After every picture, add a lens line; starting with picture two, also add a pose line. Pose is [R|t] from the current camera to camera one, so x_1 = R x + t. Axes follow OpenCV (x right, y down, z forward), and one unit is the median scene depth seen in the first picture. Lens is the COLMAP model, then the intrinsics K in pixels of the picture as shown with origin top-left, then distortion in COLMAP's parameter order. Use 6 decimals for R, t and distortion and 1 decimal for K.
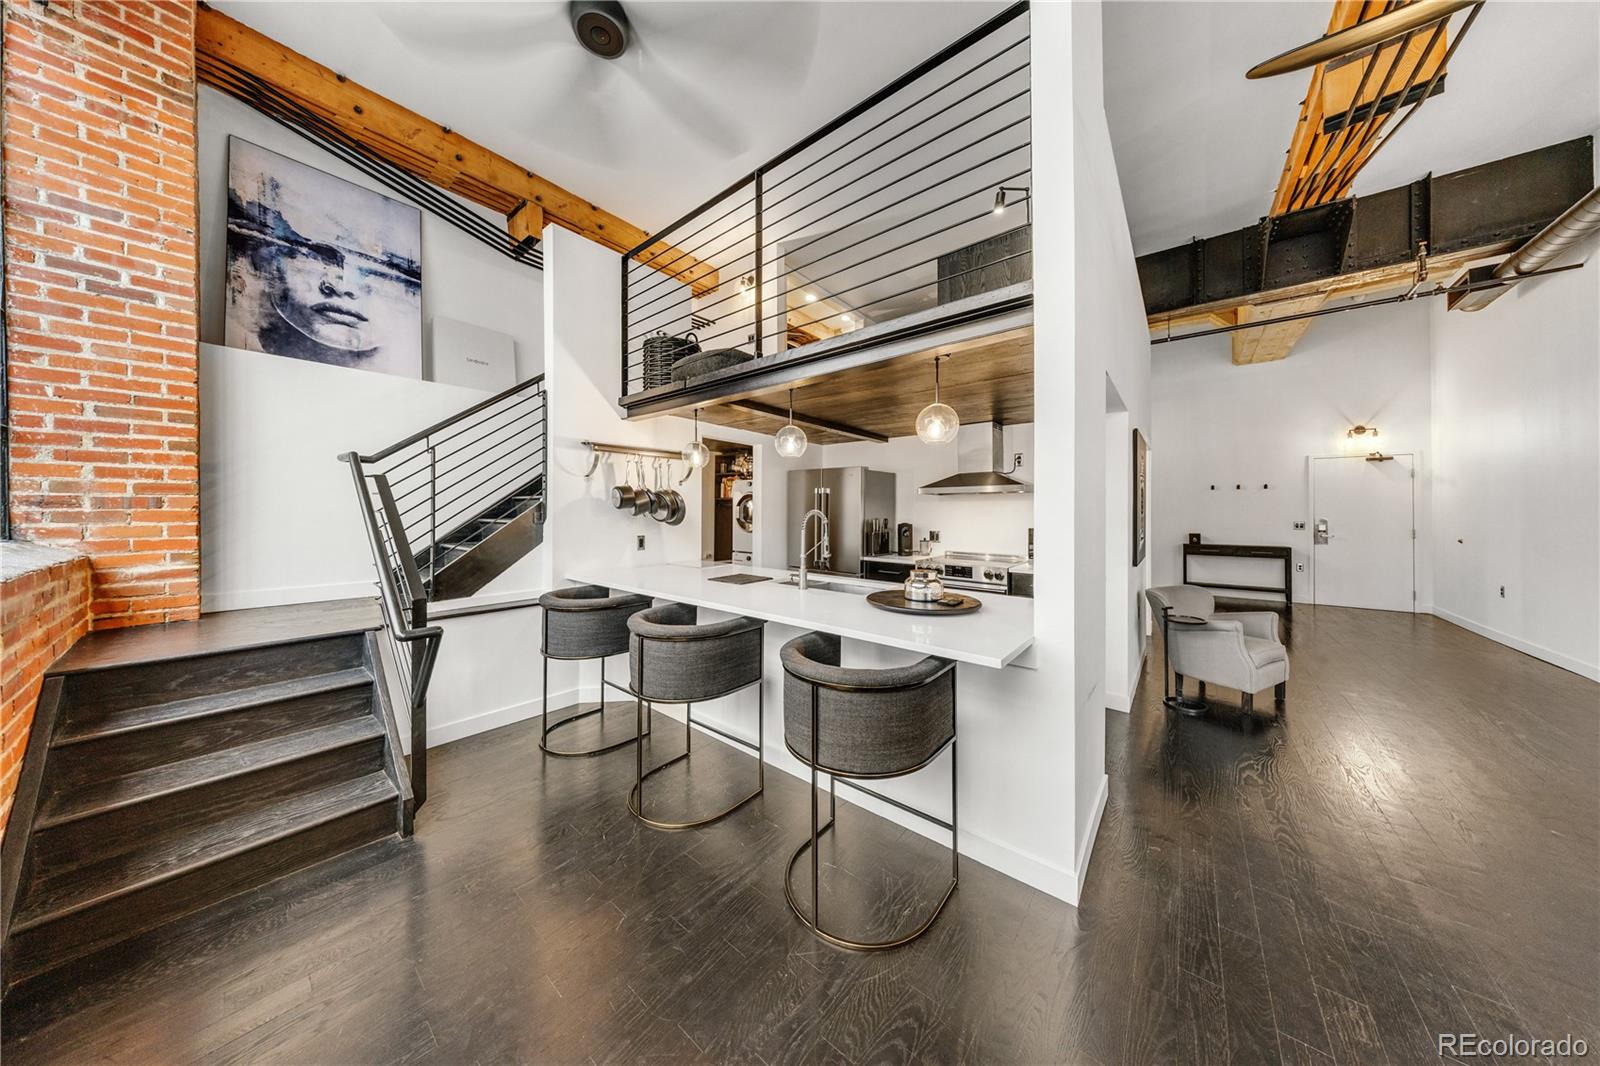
lens RADIAL K [[487.8, 0, 798.9], [0, 487.8, 508.3], [0, 0, 1]] dist [0.000314, 0.000134]
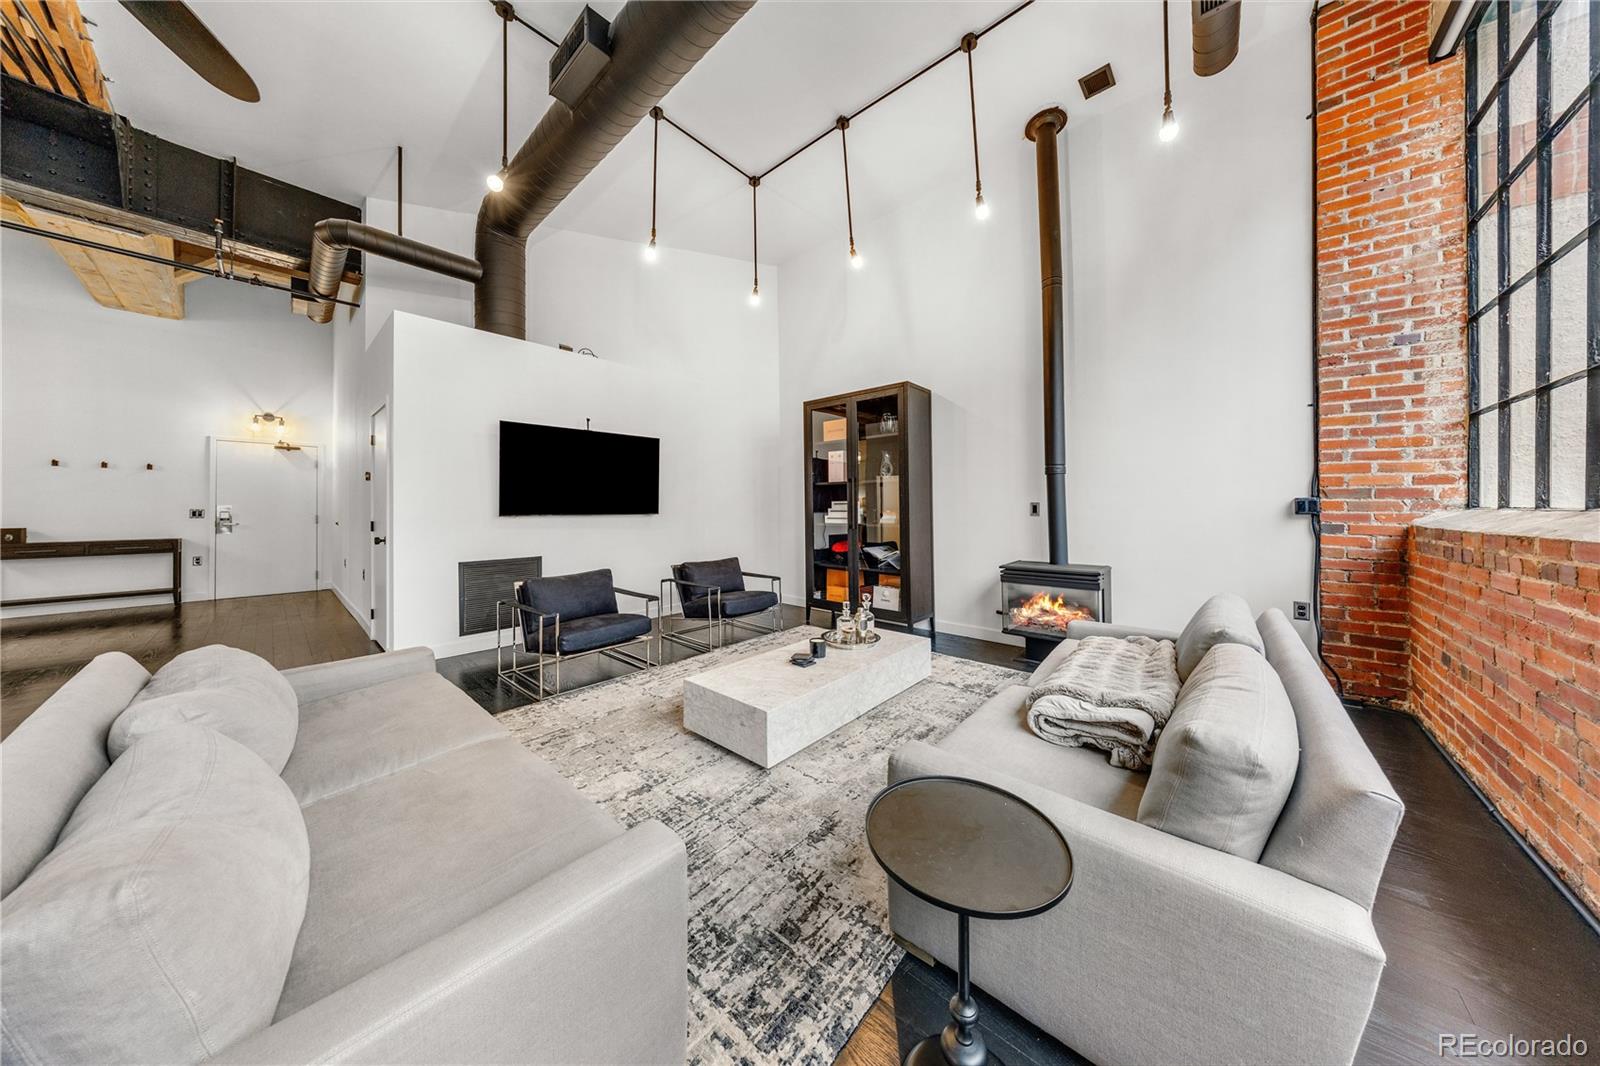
lens RADIAL K [[465.7, 0, 808.3], [0, 465.7, 506.1], [0, 0, 1]] dist [-0.011500, 0.001975]
pose [[0.036588, 0.002350, 0.999328, 0.425582], [-0.002941, 0.999993, -0.002244, 0.036333], [-0.999326, -0.002857, 0.036595, -0.241231]]
